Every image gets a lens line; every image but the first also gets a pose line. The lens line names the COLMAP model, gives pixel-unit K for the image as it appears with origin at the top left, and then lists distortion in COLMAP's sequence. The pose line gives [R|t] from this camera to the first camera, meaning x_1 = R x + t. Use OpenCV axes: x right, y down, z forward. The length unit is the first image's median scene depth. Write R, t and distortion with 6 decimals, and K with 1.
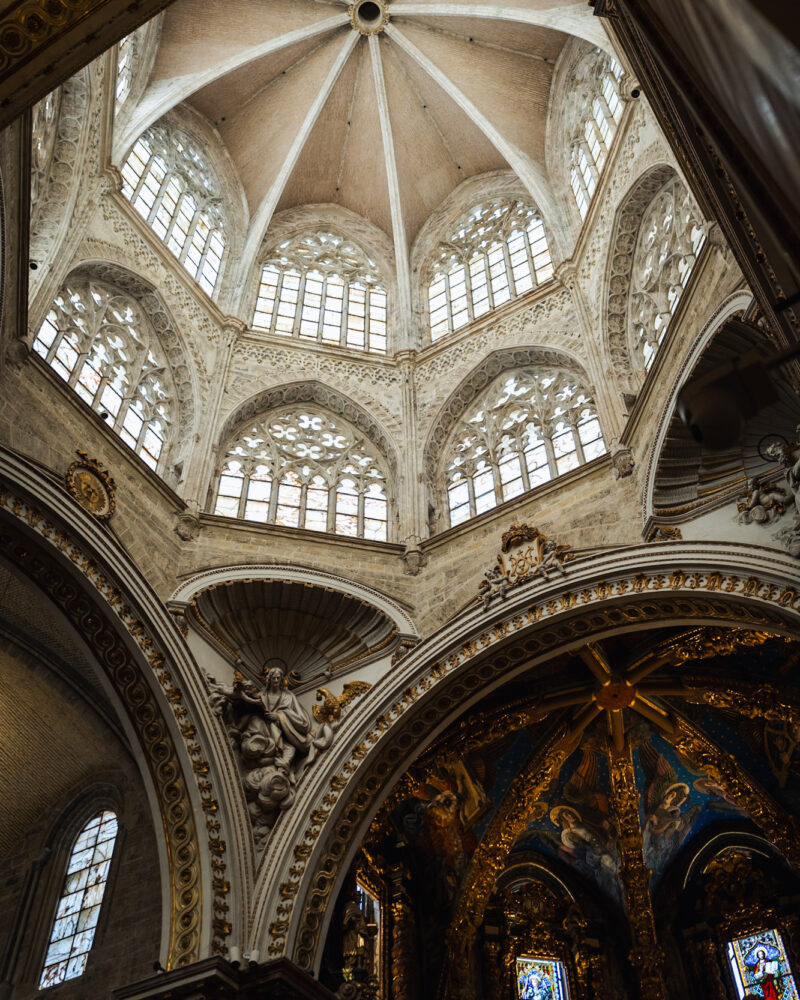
lens RADIAL K [[1115.0, 0, 398.4], [0, 1115.0, 499.6], [0, 0, 1]] dist [-0.005425, 0.000000]
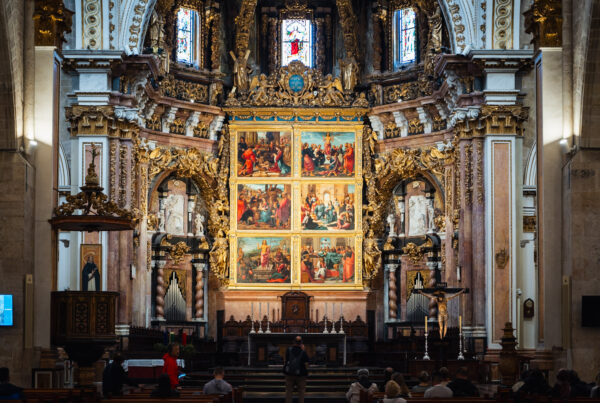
lens RADIAL K [[1219.0, 0, 304.7], [0, 1219.0, 293.8], [0, 0, 1]] dist [-0.029560, 0.000000]
pose [[0.842908, 0.033571, 0.537009, -0.764052], [-0.428256, 0.646069, 0.631816, -0.617824], [-0.325734, -0.762540, 0.558954, -0.508426]]
